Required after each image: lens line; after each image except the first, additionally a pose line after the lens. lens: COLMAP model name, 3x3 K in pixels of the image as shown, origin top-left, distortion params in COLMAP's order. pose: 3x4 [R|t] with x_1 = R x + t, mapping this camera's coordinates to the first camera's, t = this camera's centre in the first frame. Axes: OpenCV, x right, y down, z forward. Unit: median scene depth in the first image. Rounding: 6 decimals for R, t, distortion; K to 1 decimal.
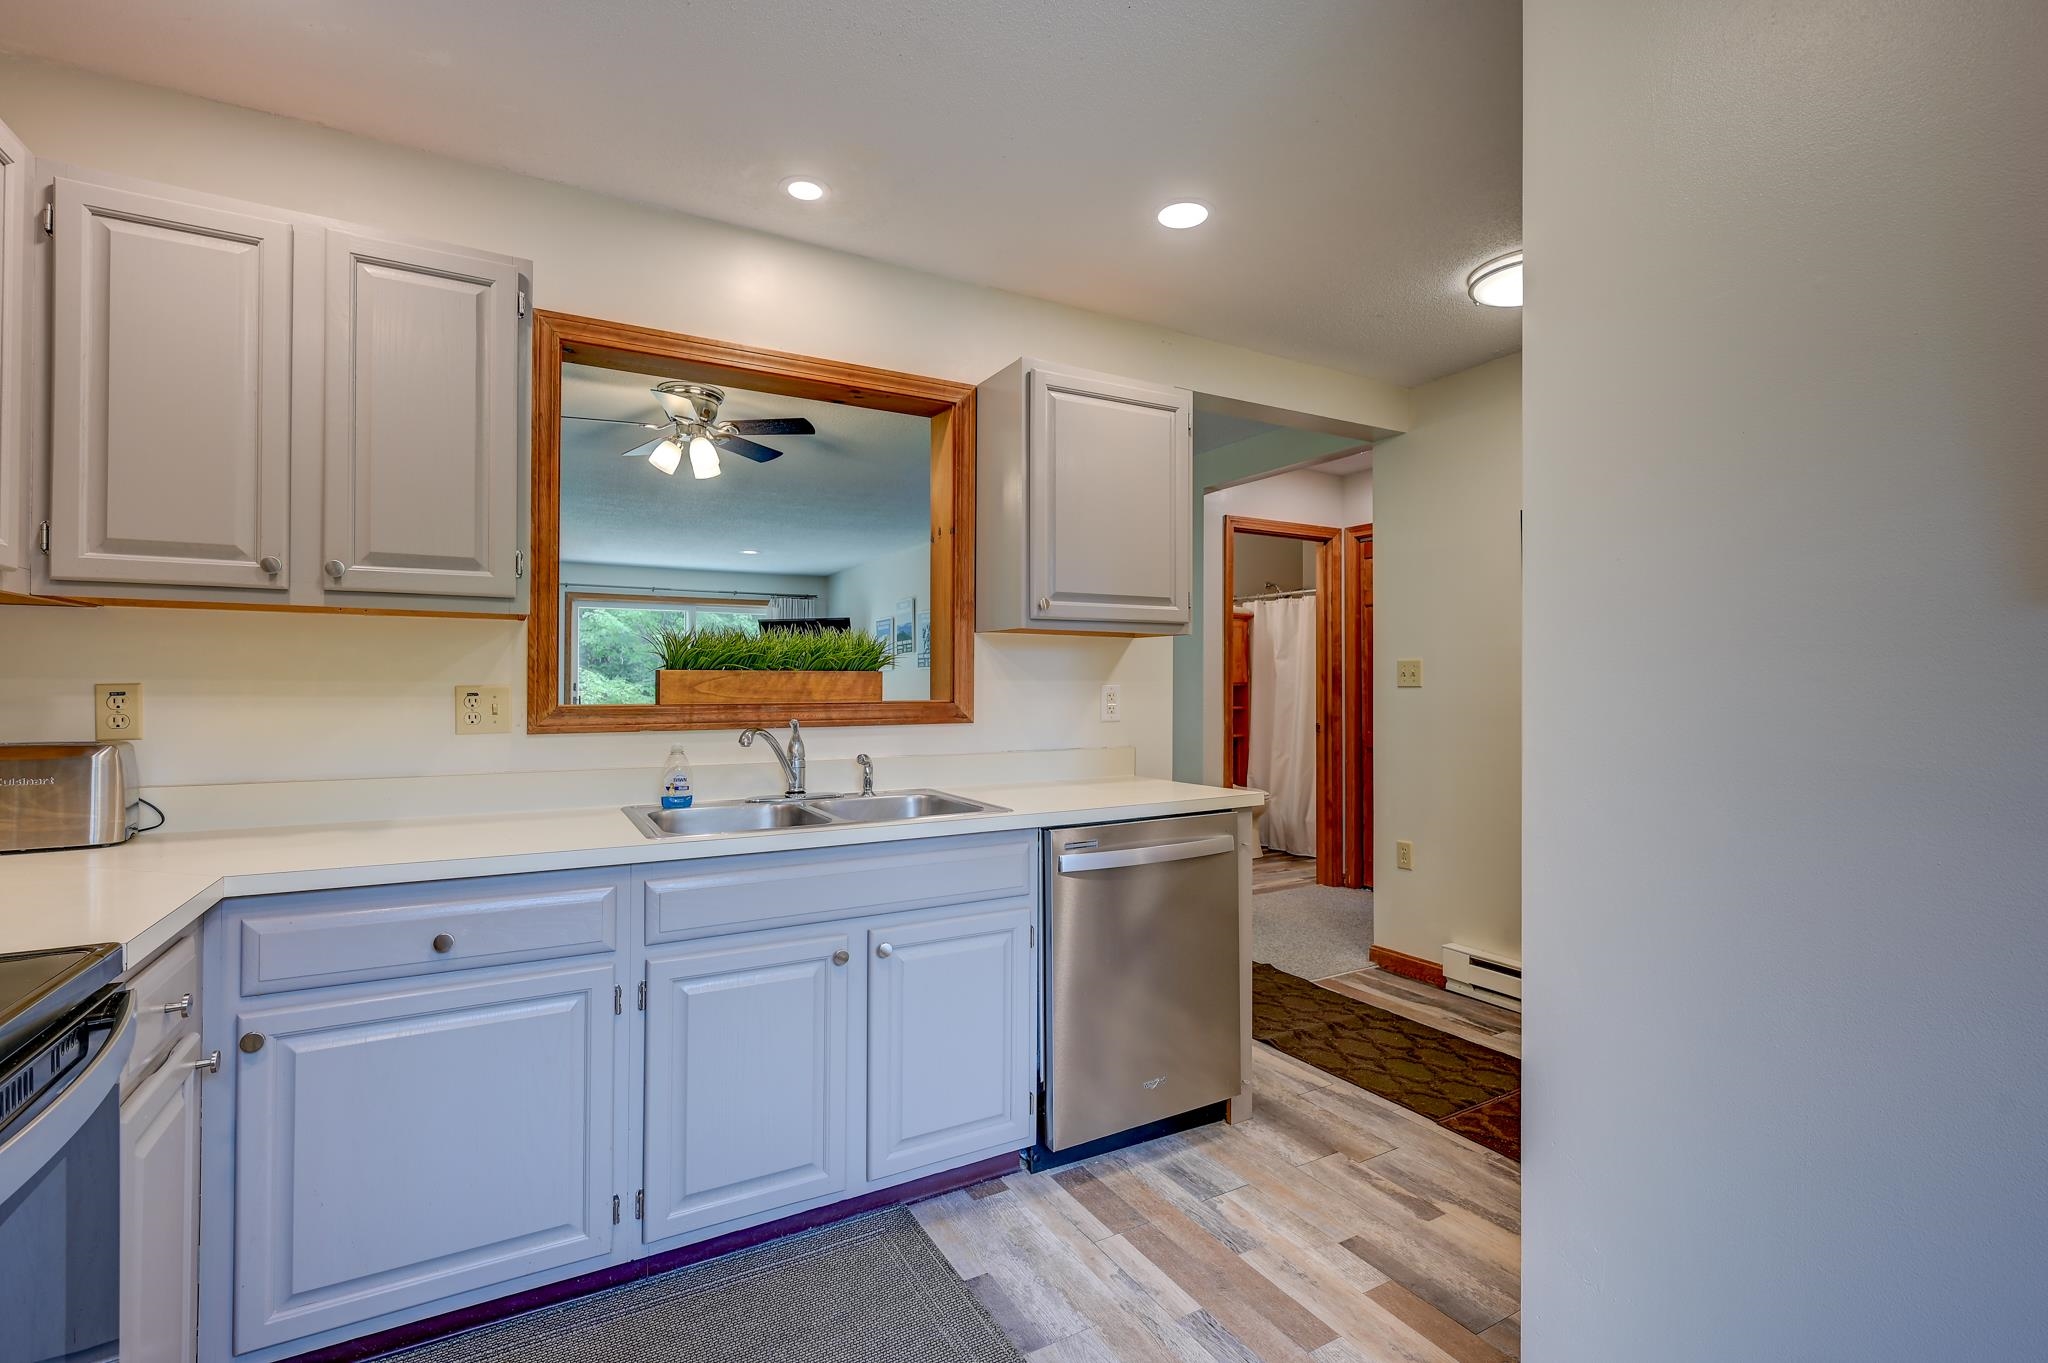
lens RADIAL K [[921.3, 0, 1029.4], [0, 921.3, 672.9], [0, 0, 1]] dist [-0.000733, 0.001226]
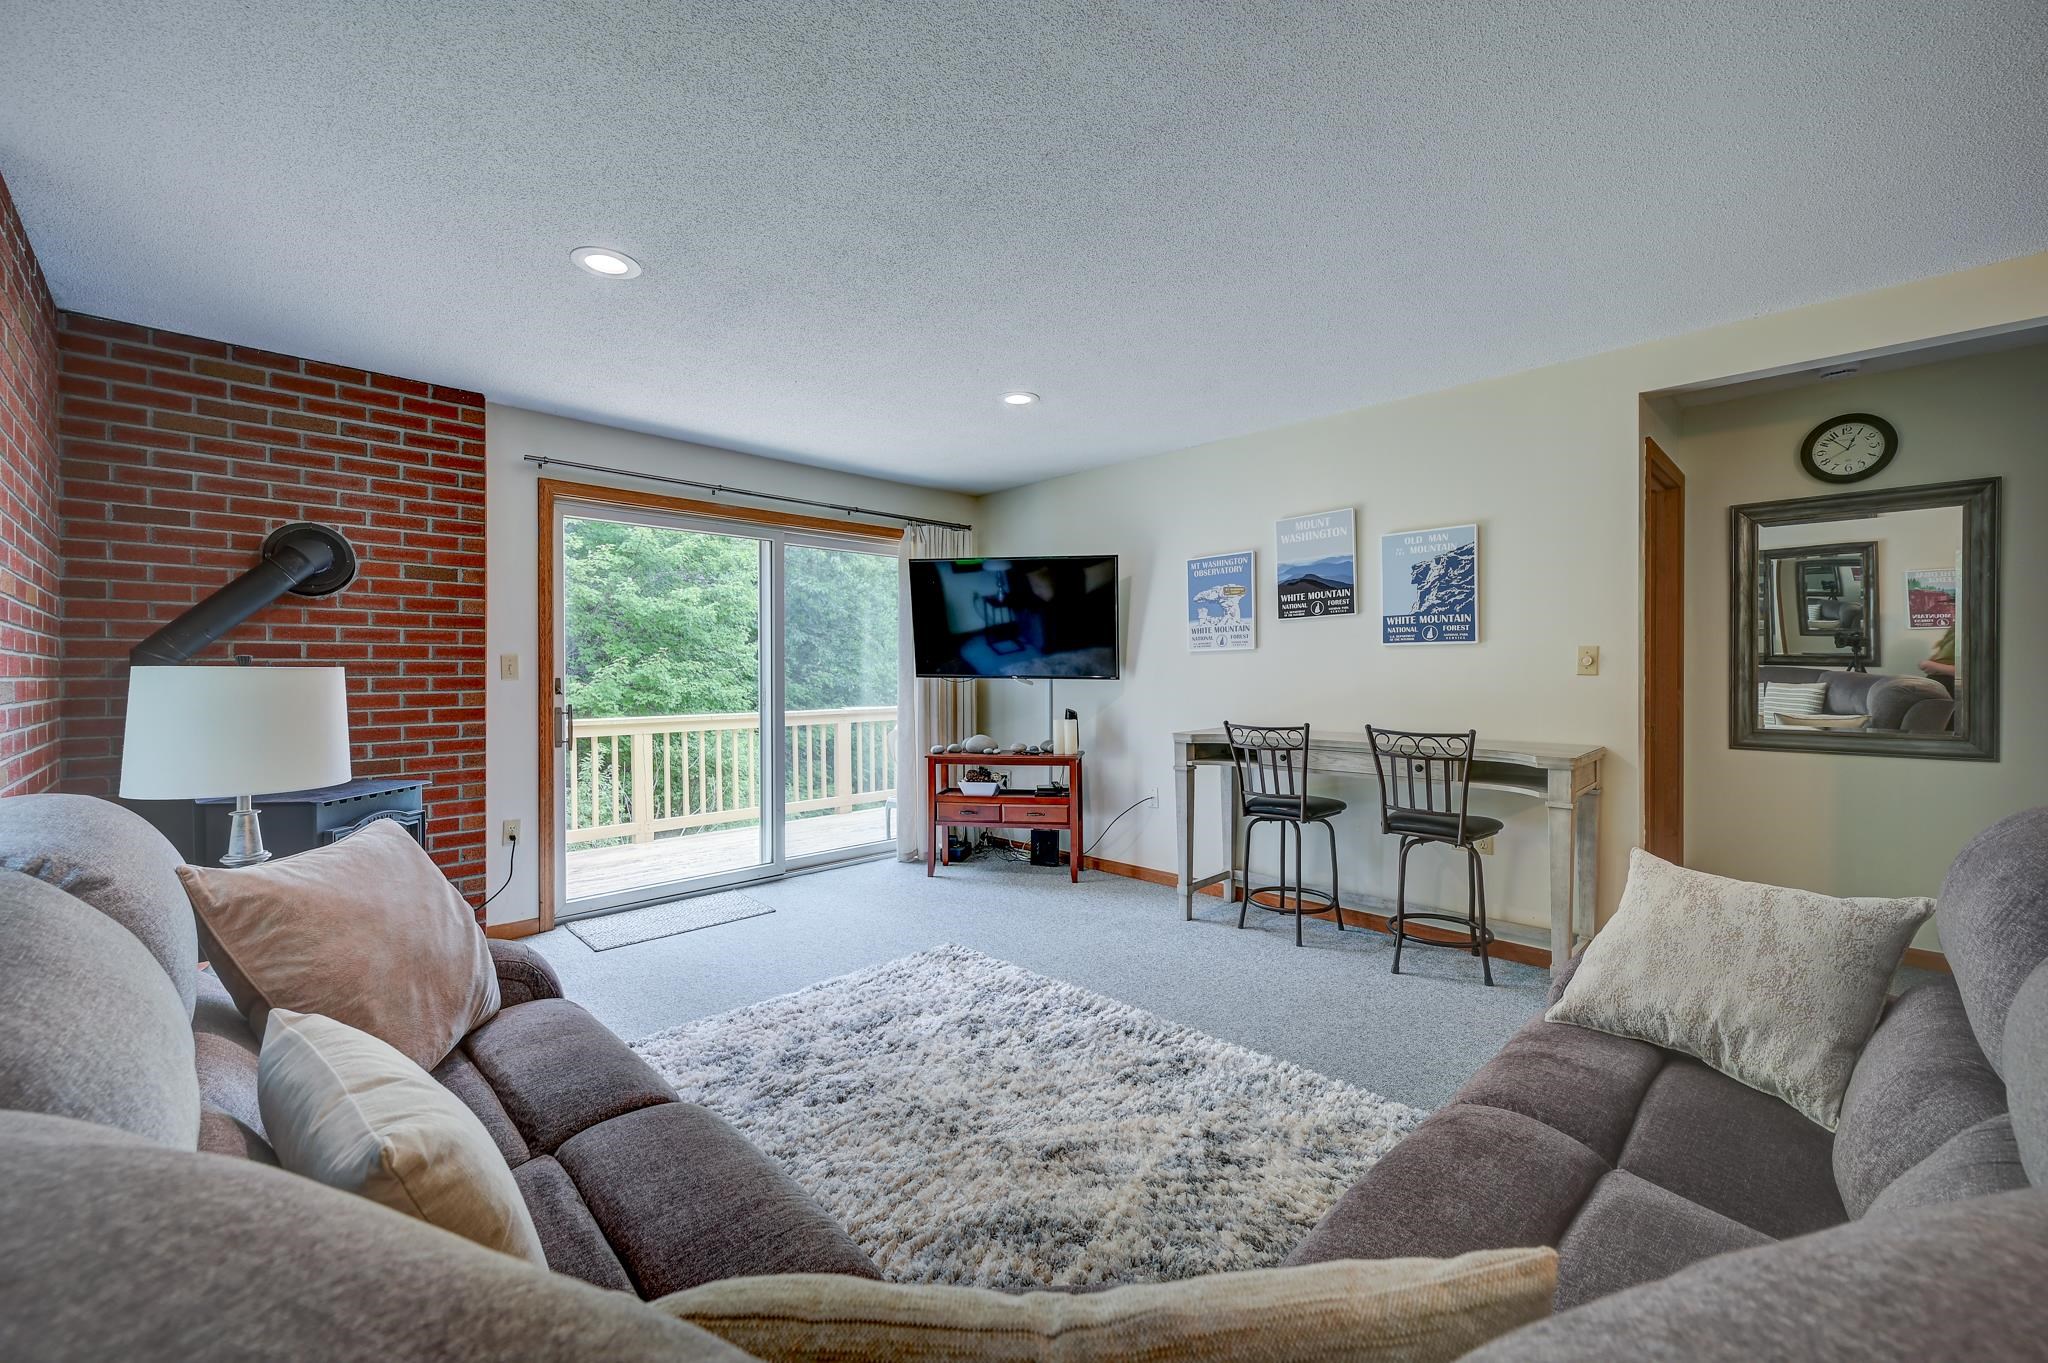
lens RADIAL K [[824.4, 0, 1028.0], [0, 824.4, 674.1], [0, 0, 1]] dist [0.000050, 0.000366]
pose [[0.965270, -0.006213, 0.261179, -1.550918], [0.002587, 0.999896, 0.014222, 0.015803], [-0.261240, -0.013052, 0.965186, 2.227286]]
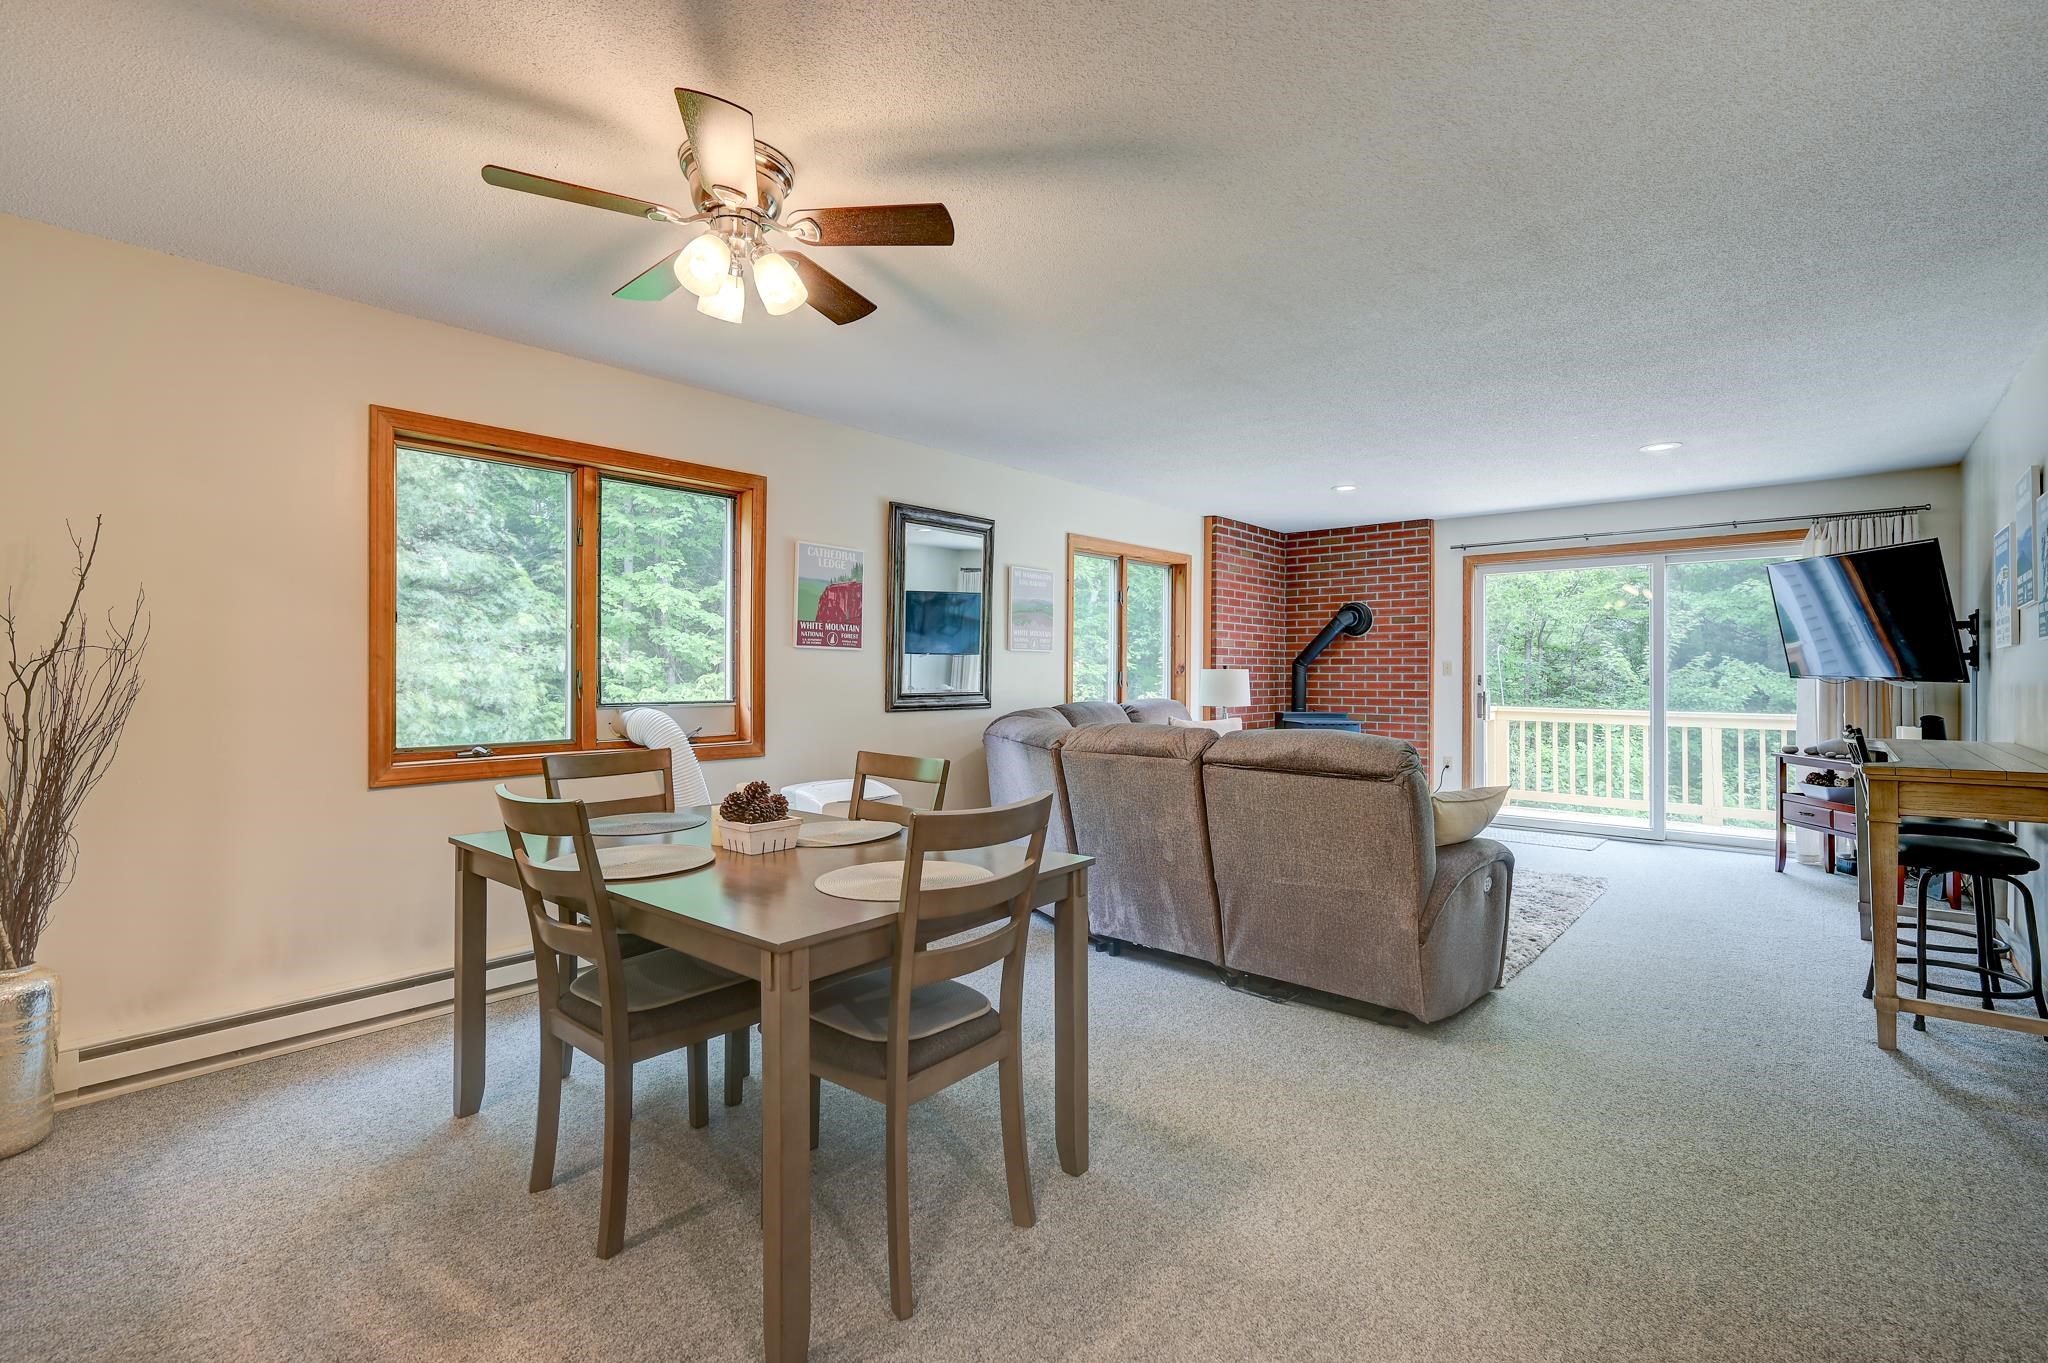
lens RADIAL K [[908.0, 0, 1029.3], [0, 908.0, 672.3], [0, 0, 1]] dist [0.000443, 0.001081]
pose [[0.328729, -0.000966, -0.944424, 0.384891], [0.008488, 0.999962, 0.001932, 0.017122], [0.944386, -0.008651, 0.328724, 1.674819]]
